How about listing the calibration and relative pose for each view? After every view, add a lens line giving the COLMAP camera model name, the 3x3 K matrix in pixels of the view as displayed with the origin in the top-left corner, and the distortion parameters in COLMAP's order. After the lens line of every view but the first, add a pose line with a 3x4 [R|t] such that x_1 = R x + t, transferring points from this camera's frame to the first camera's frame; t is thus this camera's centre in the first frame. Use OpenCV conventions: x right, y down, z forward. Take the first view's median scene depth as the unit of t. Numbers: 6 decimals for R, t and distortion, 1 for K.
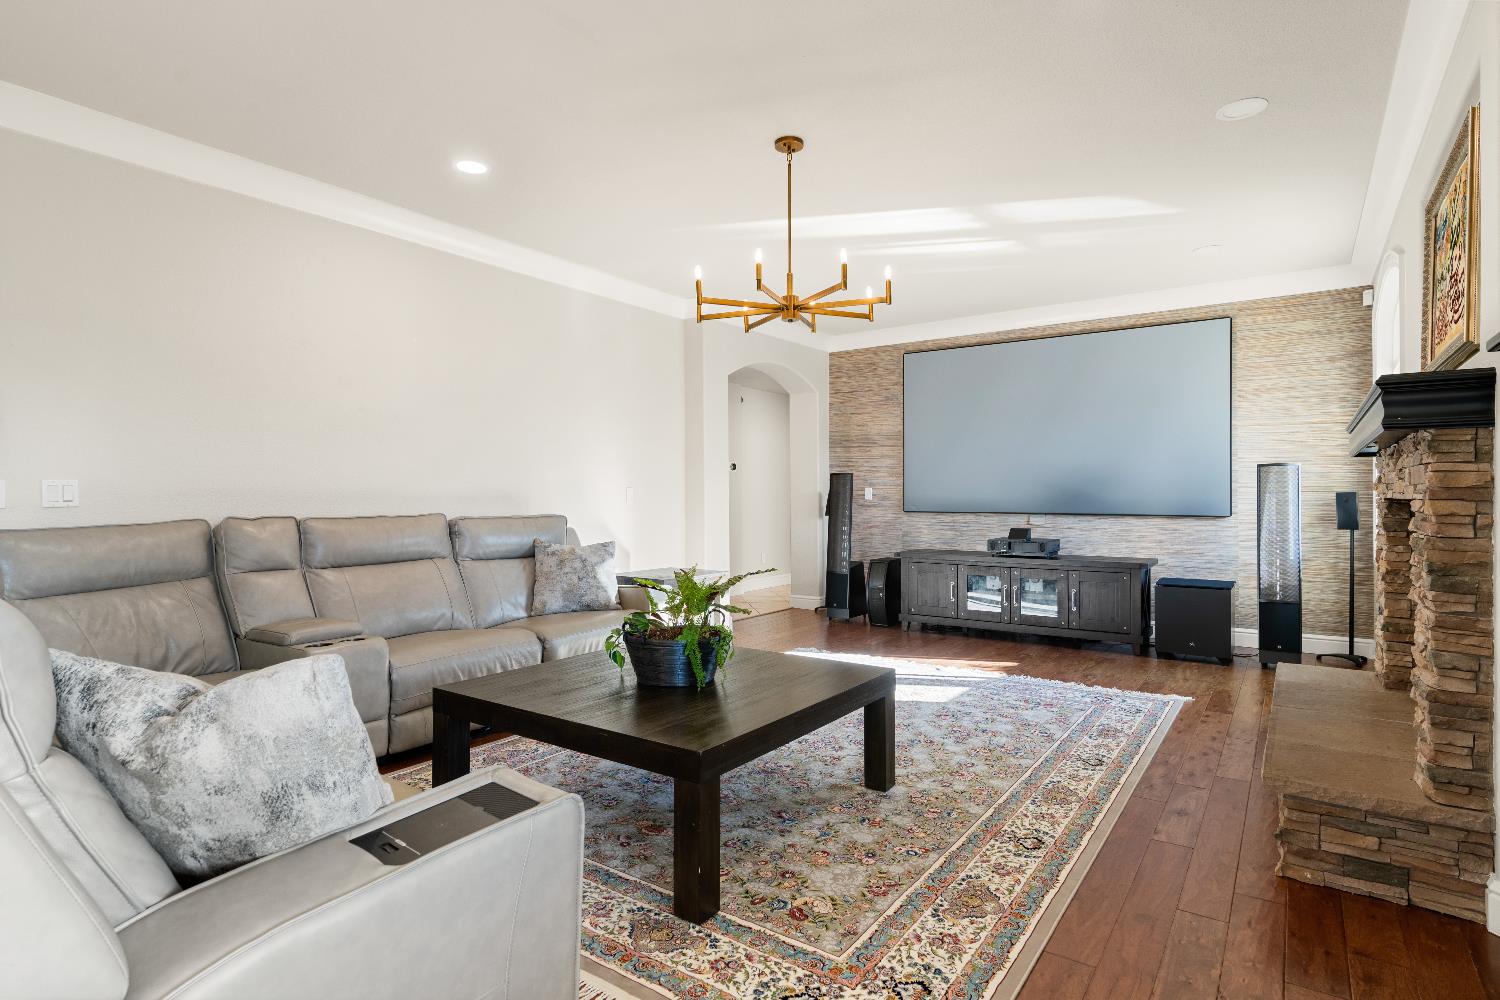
lens RADIAL K [[773.5, 0, 750.0], [0, 773.5, 500.0], [0, 0, 1]] dist [-0.001284, 0.000345]
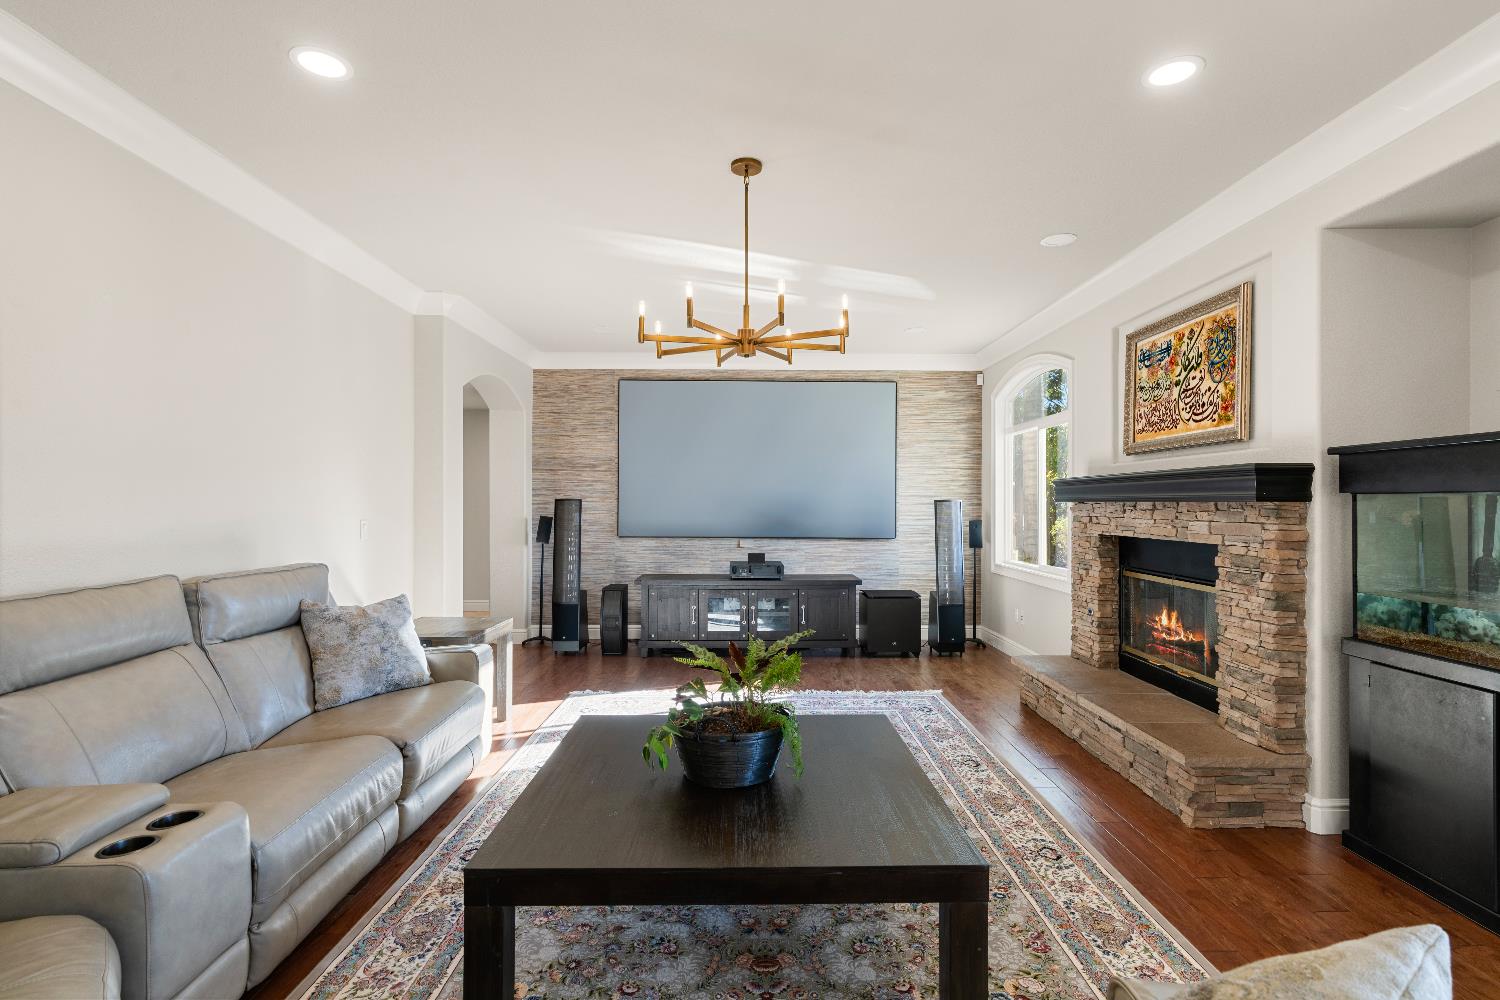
lens RADIAL K [[725.2, 0, 756.7], [0, 725.2, 504.3], [0, 0, 1]] dist [-0.002659, 0.000193]
pose [[0.806812, 0.003750, 0.590796, -0.362108], [-0.000783, 0.999986, -0.005277, -0.038158], [-0.590807, 0.003795, 0.806804, 0.229381]]
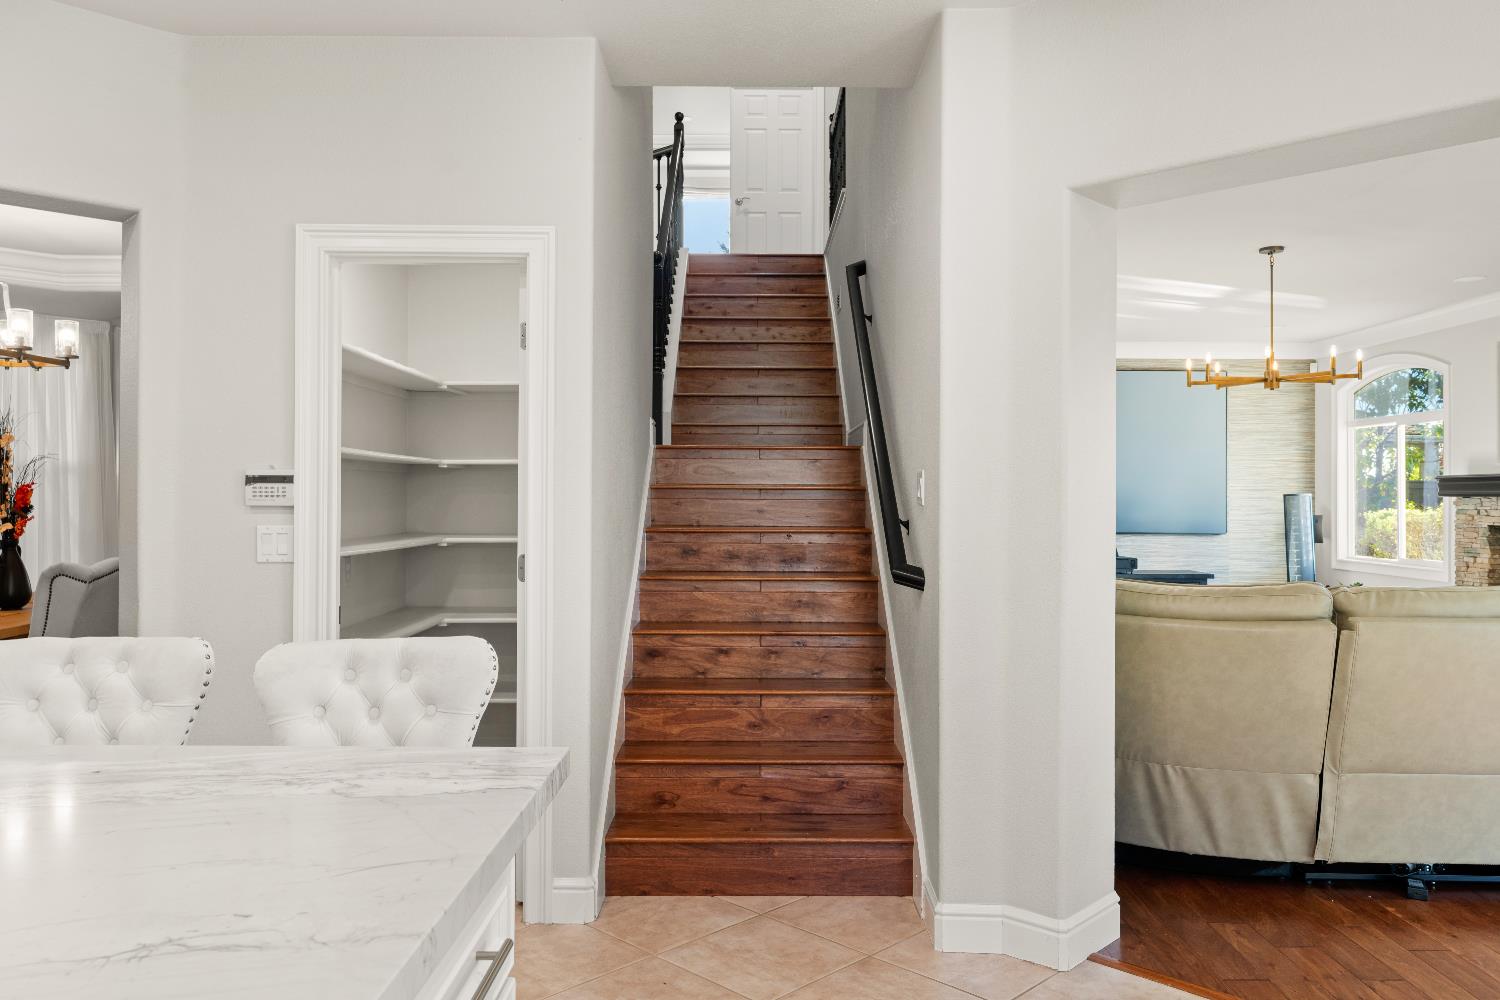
lens RADIAL K [[1097.9, 0, 750.0], [0, 1097.9, 500.0], [0, 0, 1]] dist [-0.001323, 0.000393]
pose [[0.816805, 0.003188, 0.576905, -1.340536], [-0.001184, 0.999992, -0.003850, -0.033634], [-0.576912, 0.002462, 0.816802, 0.019610]]
